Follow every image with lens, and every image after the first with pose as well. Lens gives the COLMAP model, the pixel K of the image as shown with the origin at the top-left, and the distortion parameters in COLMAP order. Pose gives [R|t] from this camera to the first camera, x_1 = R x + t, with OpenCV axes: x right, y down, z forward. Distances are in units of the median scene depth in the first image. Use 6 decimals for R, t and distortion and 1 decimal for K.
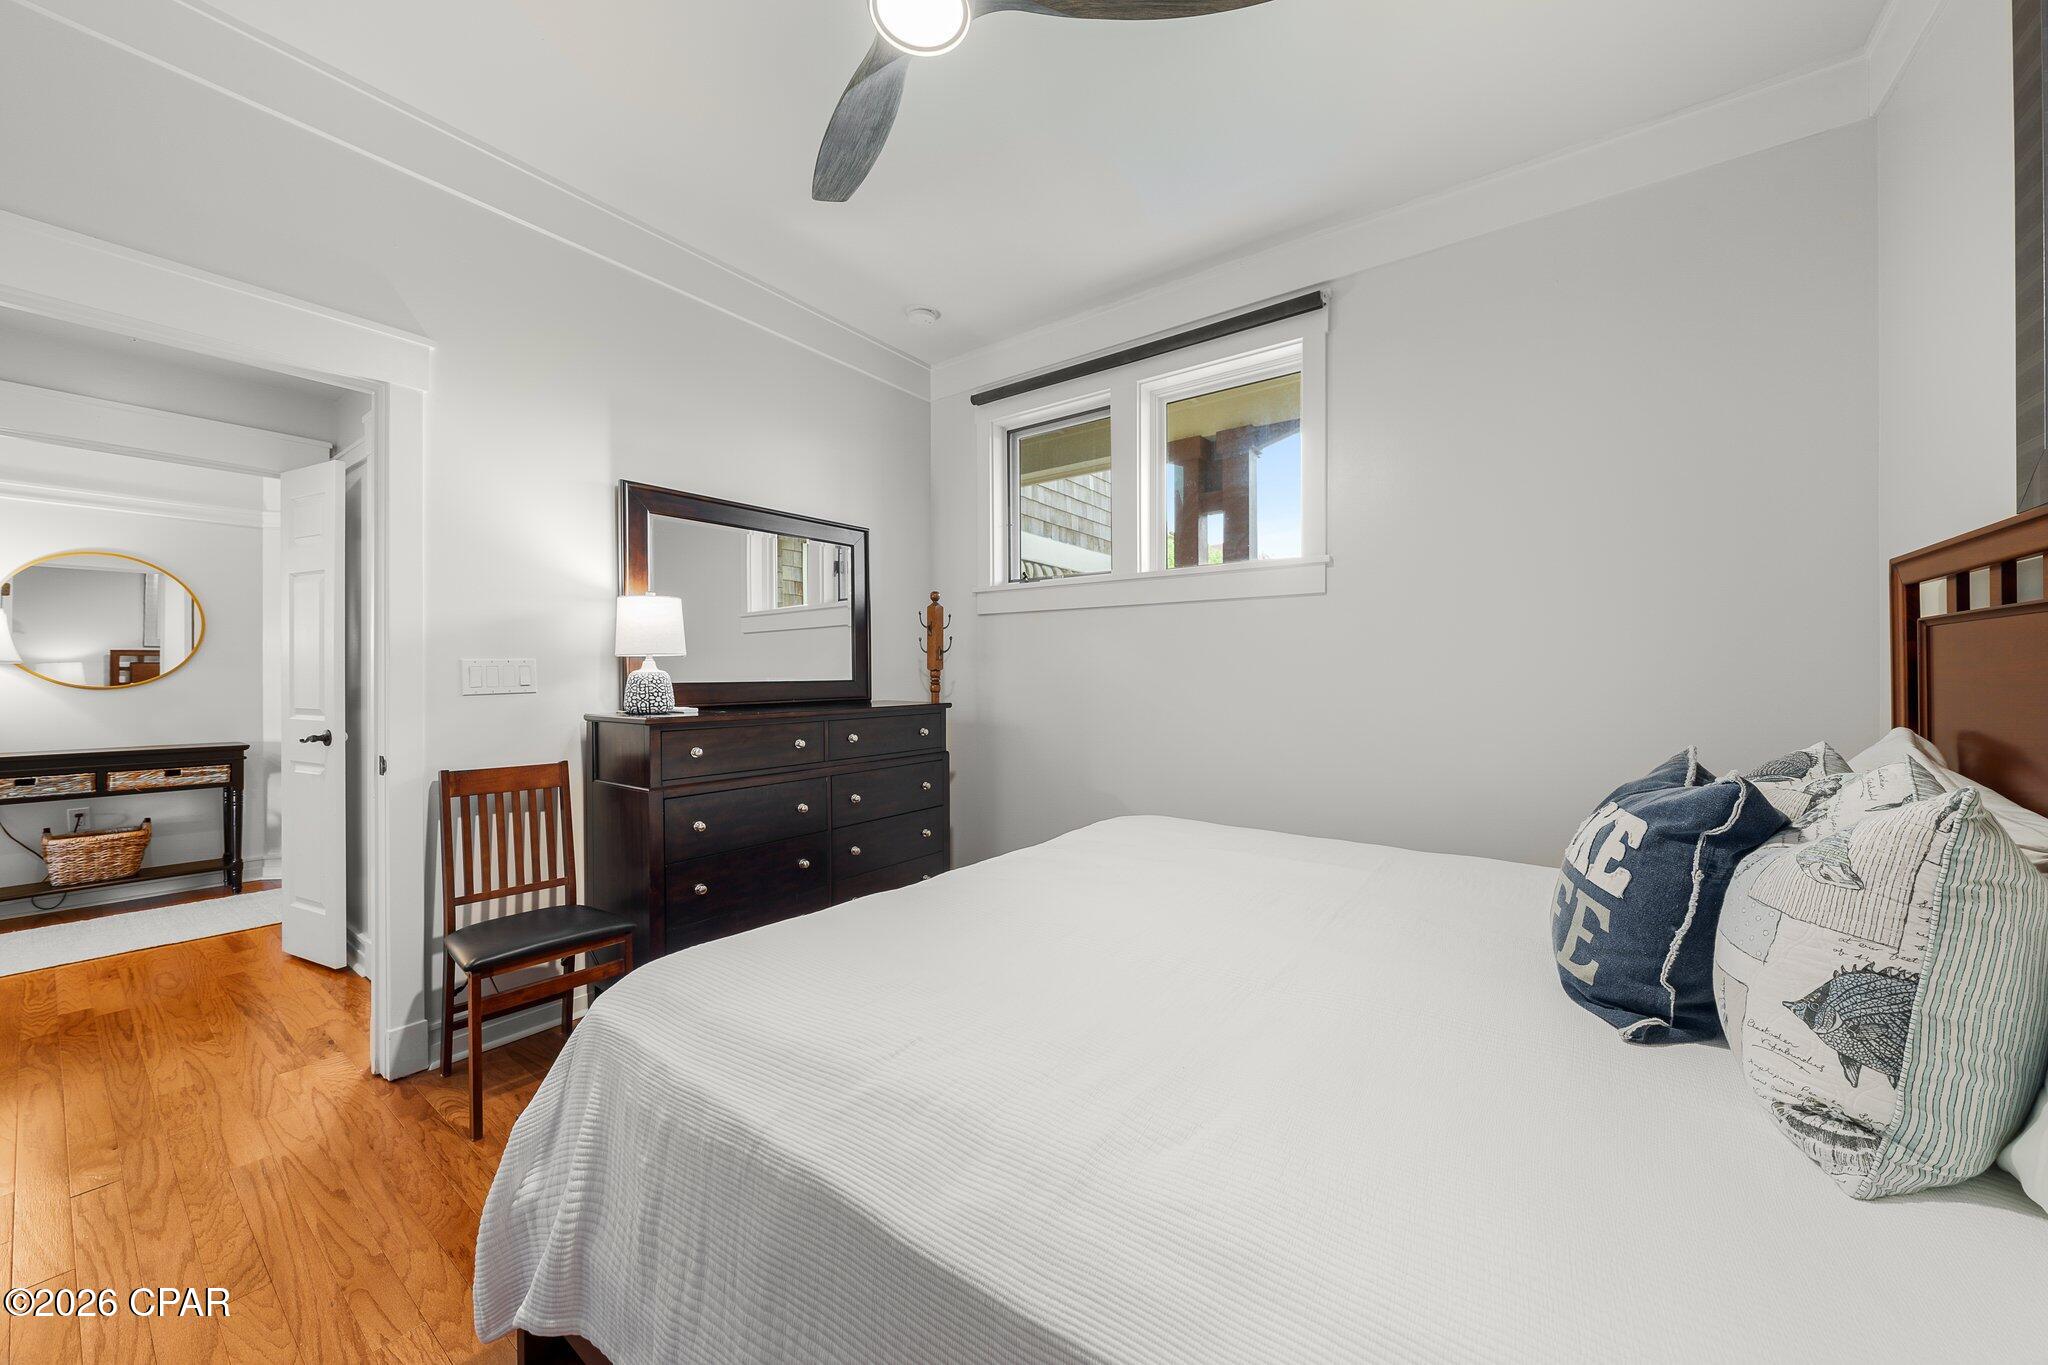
lens RADIAL K [[731.0, 0, 1034.2], [0, 731.0, 680.1], [0, 0, 1]] dist [-0.002928, -0.000297]
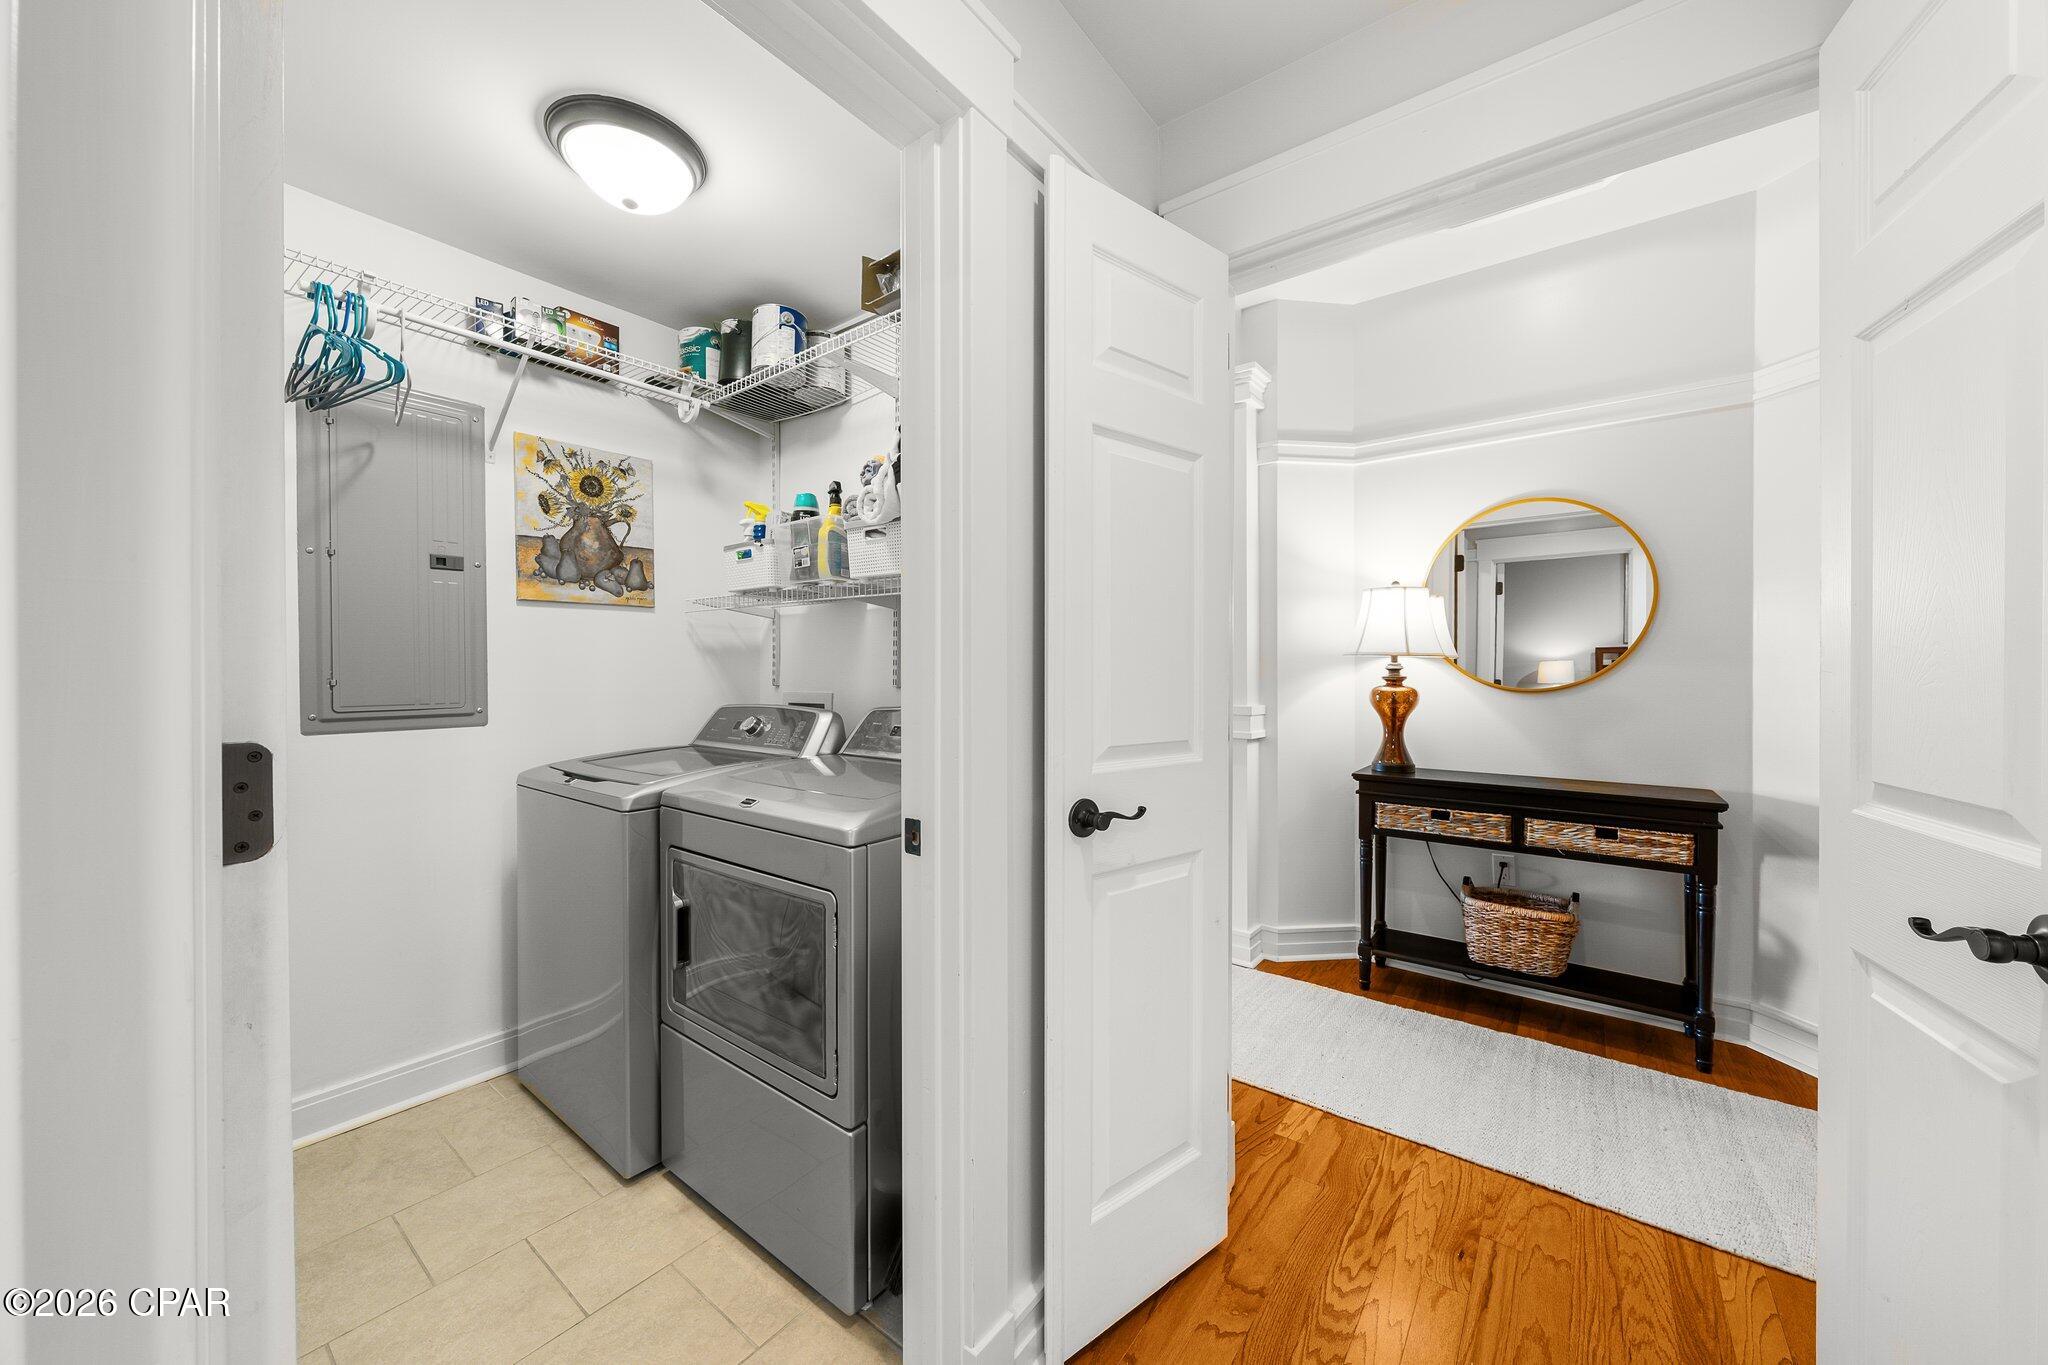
lens RADIAL K [[731.0, 0, 1013.2], [0, 731.0, 676.8], [0, 0, 1]] dist [-0.002928, -0.000297]
pose [[-0.028176, 0.002648, -0.999599, -0.562328], [-0.004672, 0.999985, 0.002781, -0.001312], [0.999592, 0.004748, -0.028163, 0.520742]]
